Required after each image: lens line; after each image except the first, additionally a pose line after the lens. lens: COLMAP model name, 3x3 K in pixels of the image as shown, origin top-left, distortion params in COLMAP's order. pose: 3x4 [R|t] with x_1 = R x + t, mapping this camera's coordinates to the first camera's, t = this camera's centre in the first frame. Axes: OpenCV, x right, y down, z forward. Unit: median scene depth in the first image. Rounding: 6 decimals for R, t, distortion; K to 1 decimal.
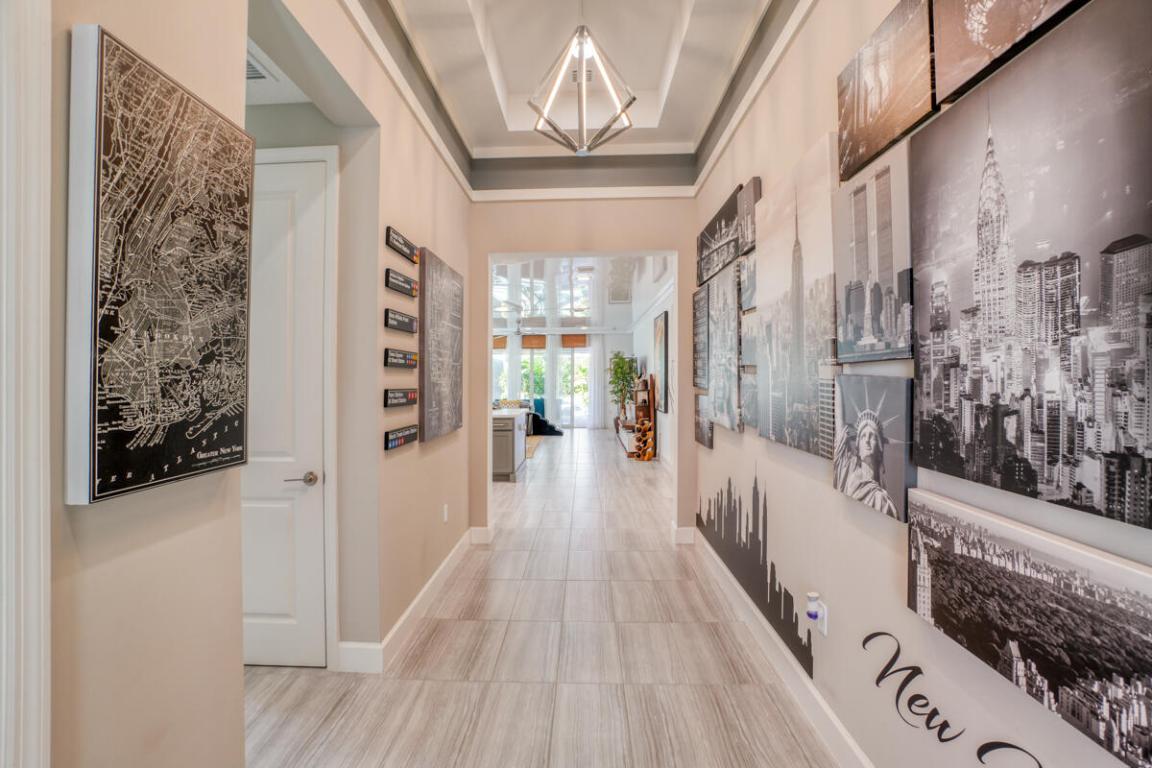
lens RADIAL K [[521.7, 0, 581.6], [0, 521.7, 391.4], [0, 0, 1]] dist [-0.061817, 0.020583]
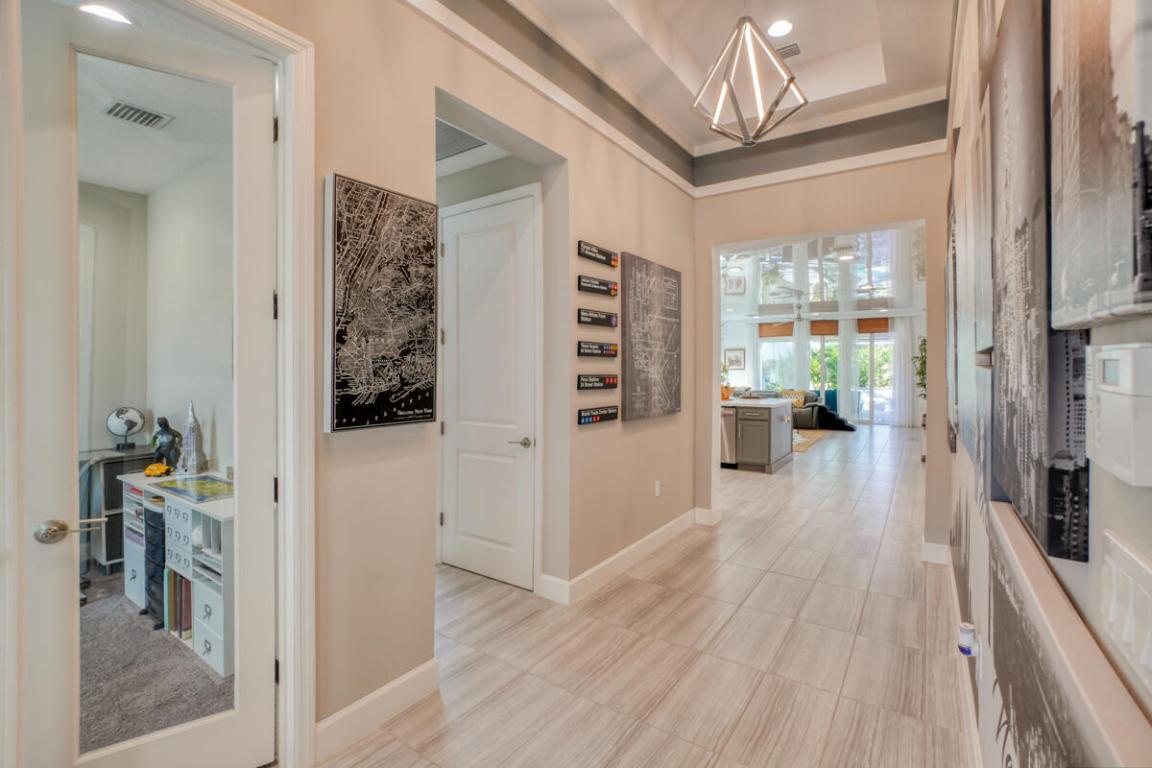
lens RADIAL K [[521.7, 0, 569.4], [0, 521.7, 388.9], [0, 0, 1]] dist [-0.061817, 0.020583]
pose [[0.833807, 0.027153, -0.551388, 0.283248], [-0.017677, 0.999591, 0.022493, 0.001759], [0.551773, -0.009008, 0.833946, -0.035314]]
